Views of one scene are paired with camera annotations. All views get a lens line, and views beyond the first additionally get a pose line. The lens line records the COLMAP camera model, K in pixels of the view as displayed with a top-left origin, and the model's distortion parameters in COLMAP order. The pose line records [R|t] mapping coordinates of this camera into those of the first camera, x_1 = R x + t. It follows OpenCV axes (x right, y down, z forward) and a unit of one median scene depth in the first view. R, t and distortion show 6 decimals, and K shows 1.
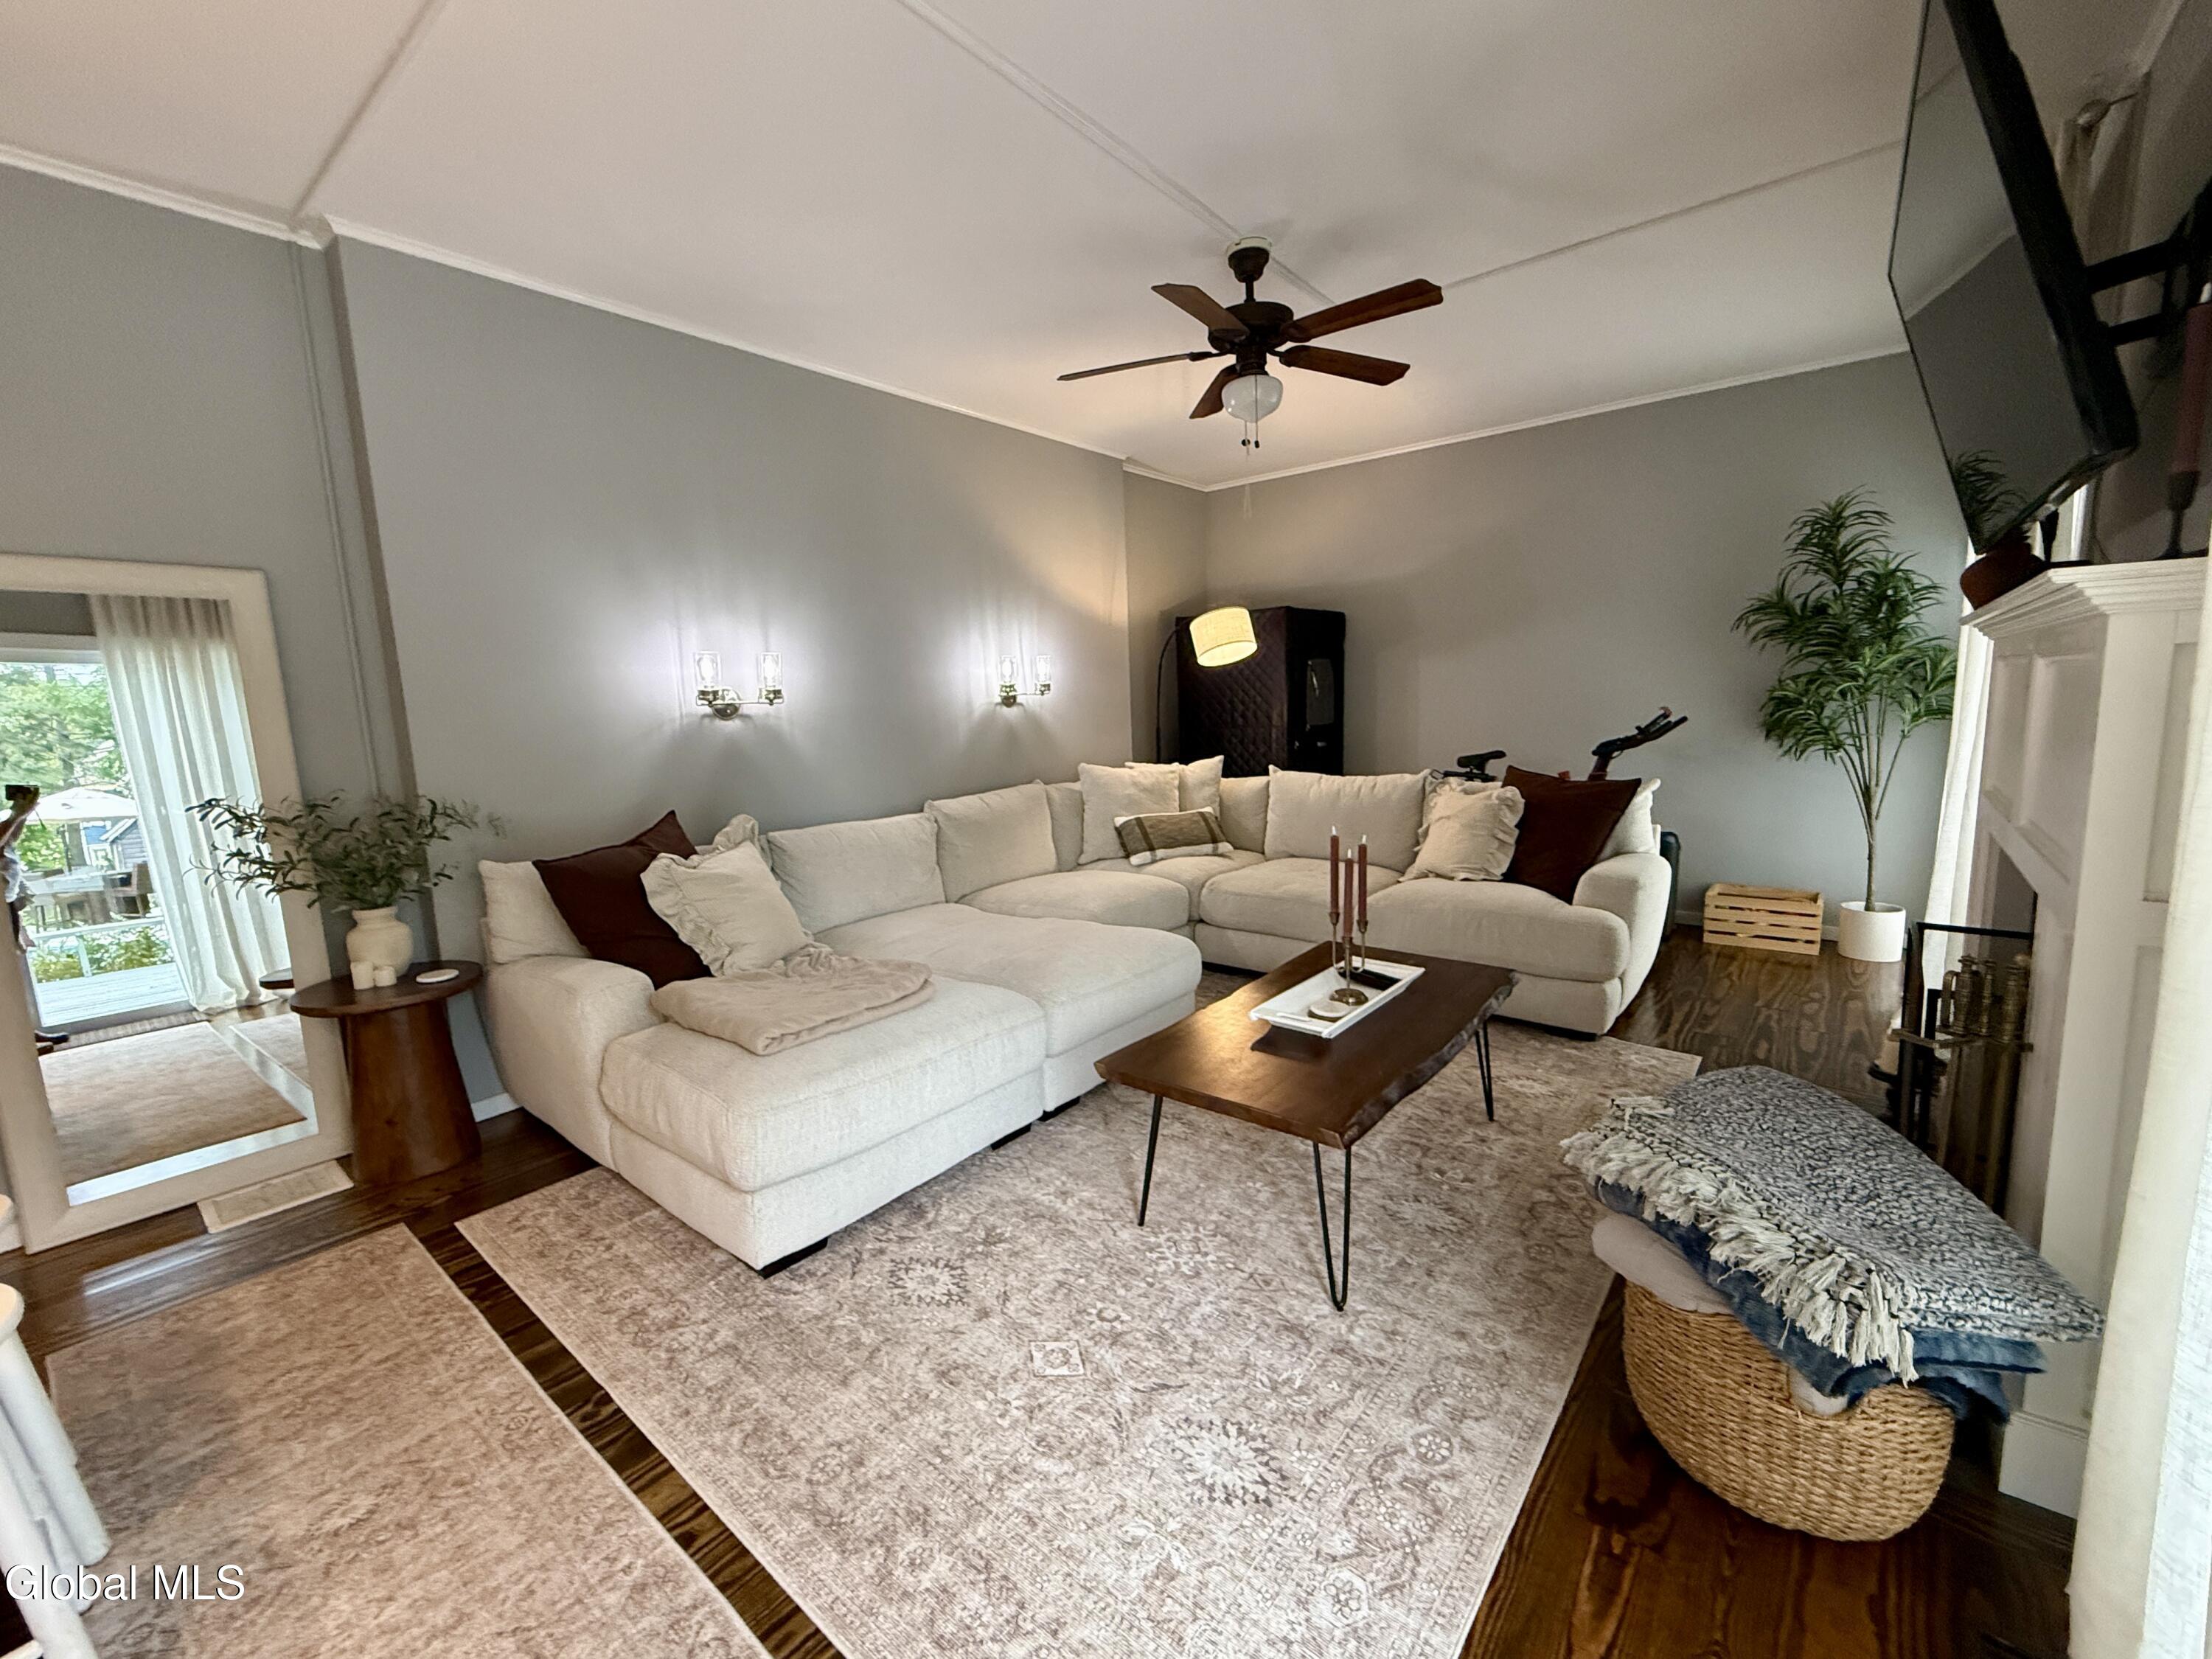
lens RADIAL K [[883.7, 0, 1119.1], [0, 883.7, 830.6], [0, 0, 1]] dist [-0.000130, 0.000248]
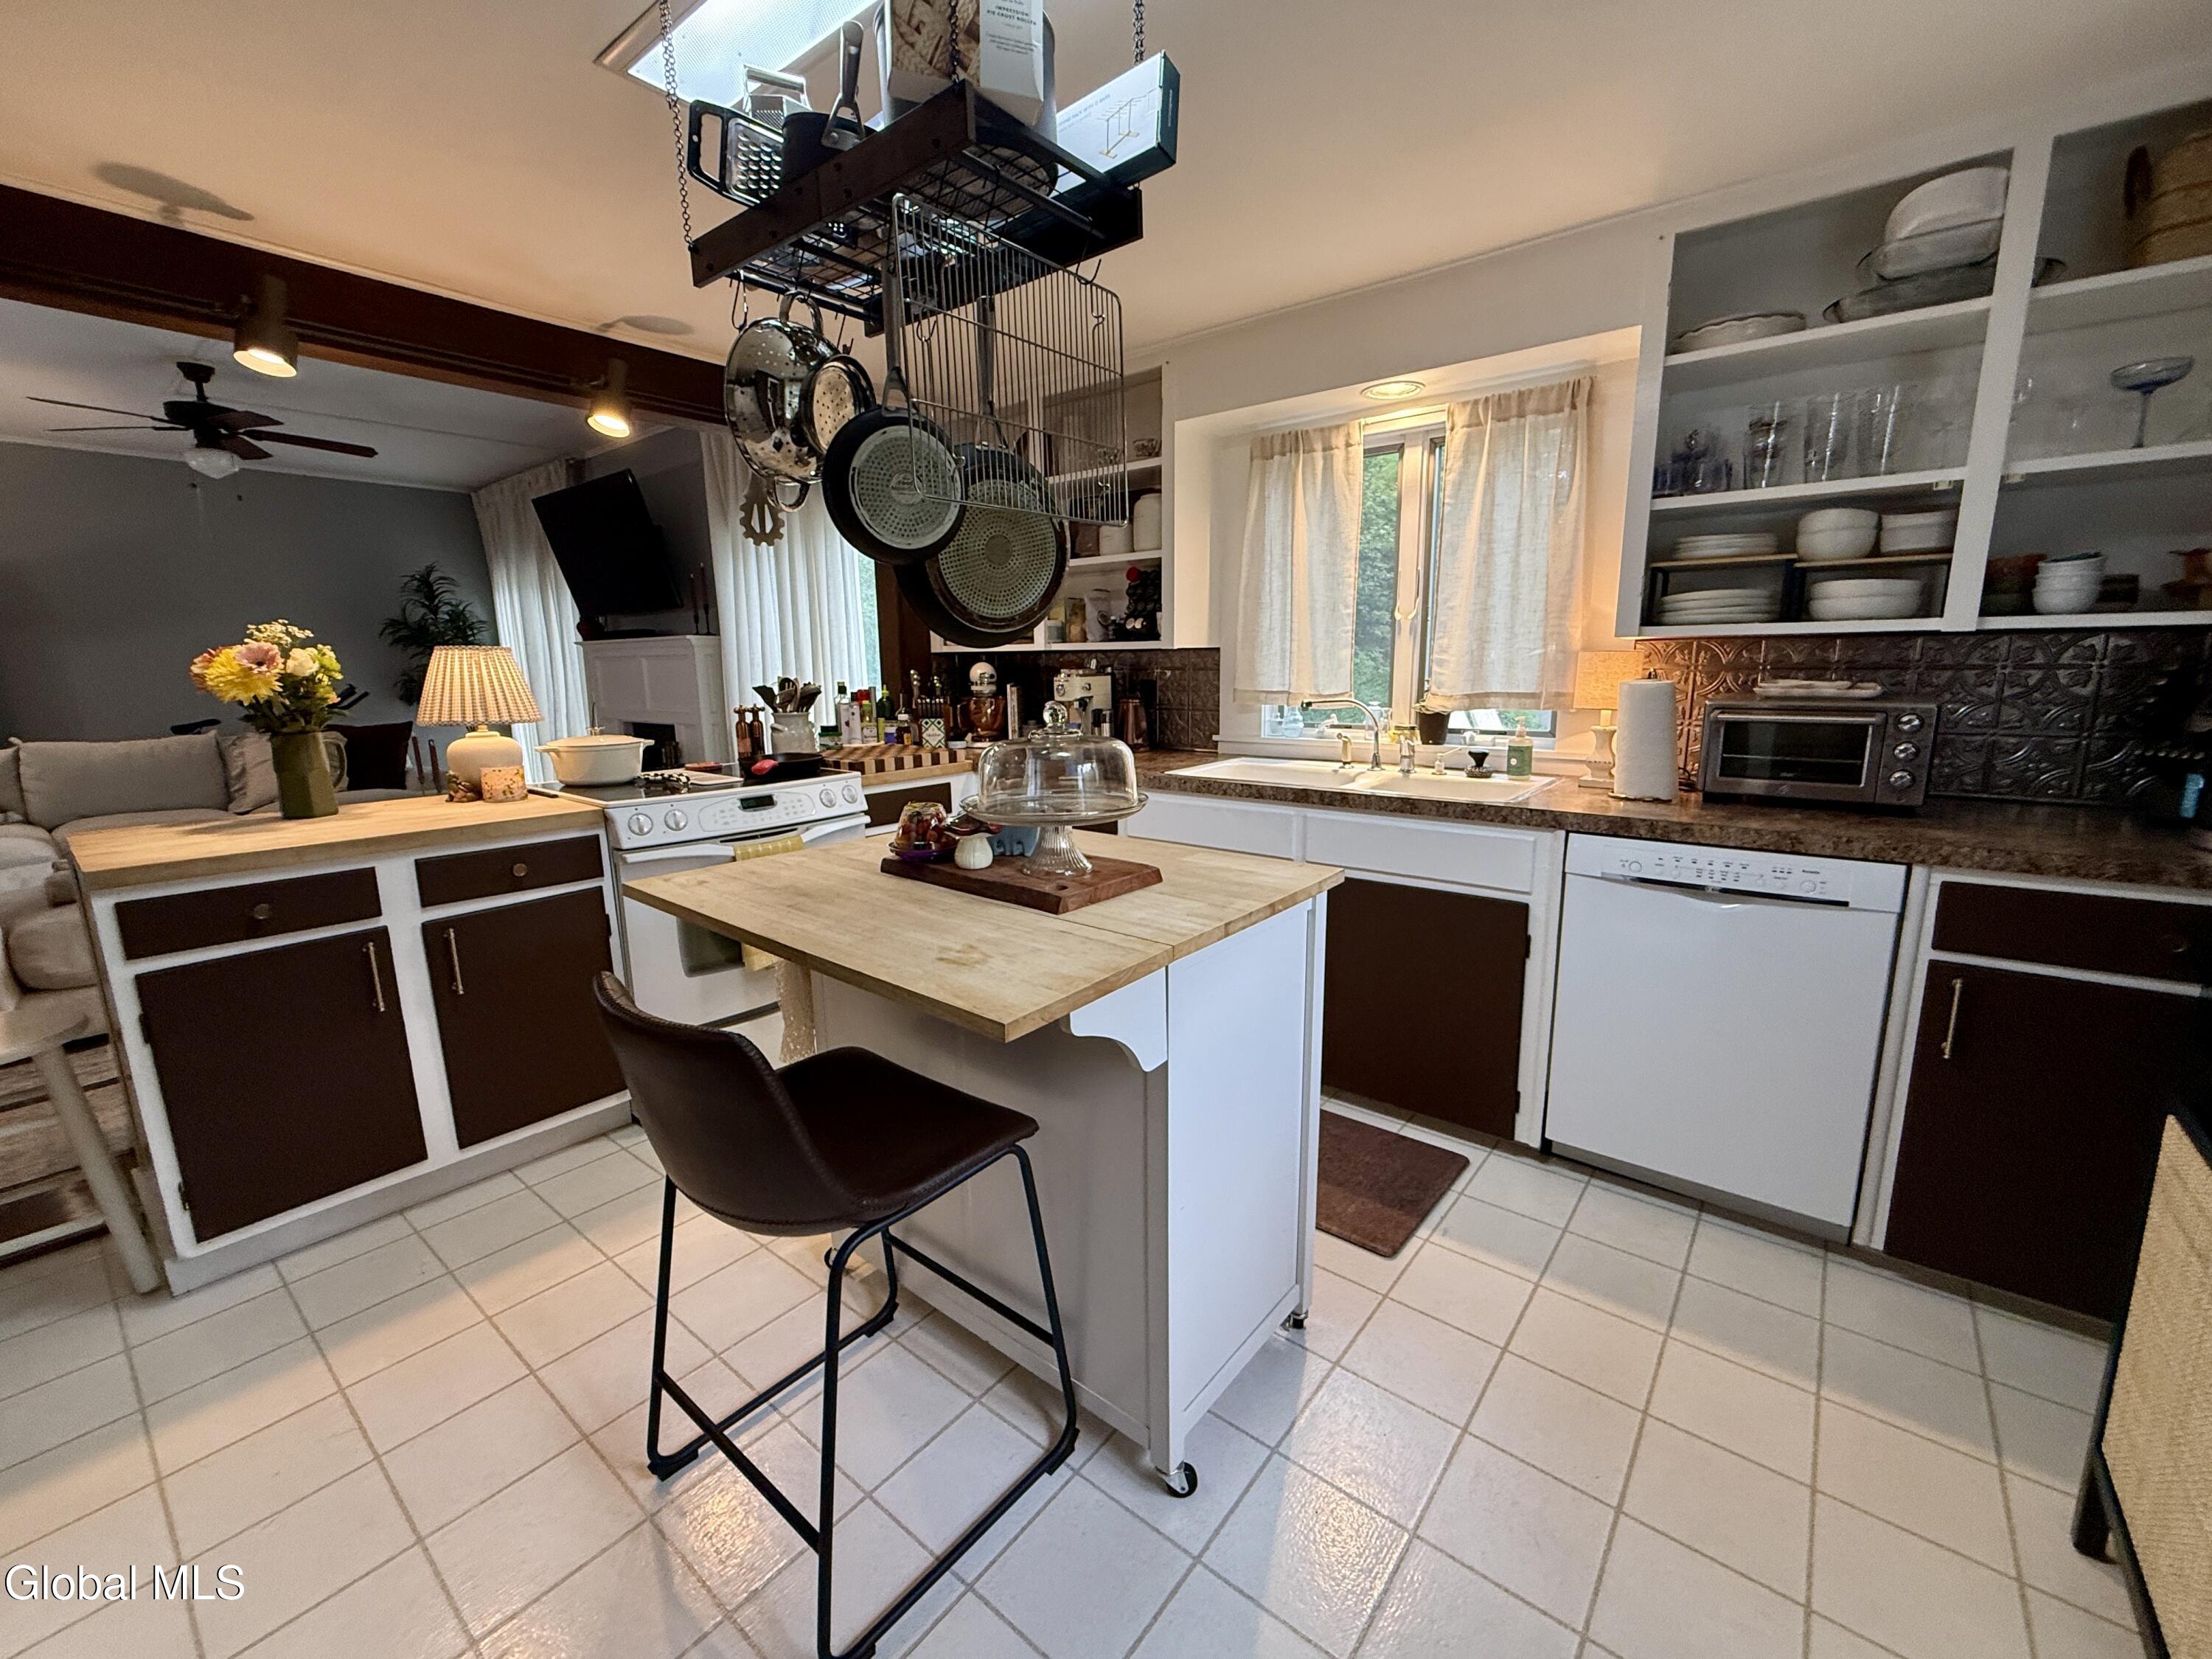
lens RADIAL K [[883.7, 0, 1065.9], [0, 883.7, 827.3], [0, 0, 1]] dist [-0.000130, 0.000248]
pose [[0.031070, -0.147913, 0.988512, -1.003987], [0.157772, 0.977317, 0.141279, 0.092455], [-0.986987, 0.151570, 0.053702, -0.298676]]
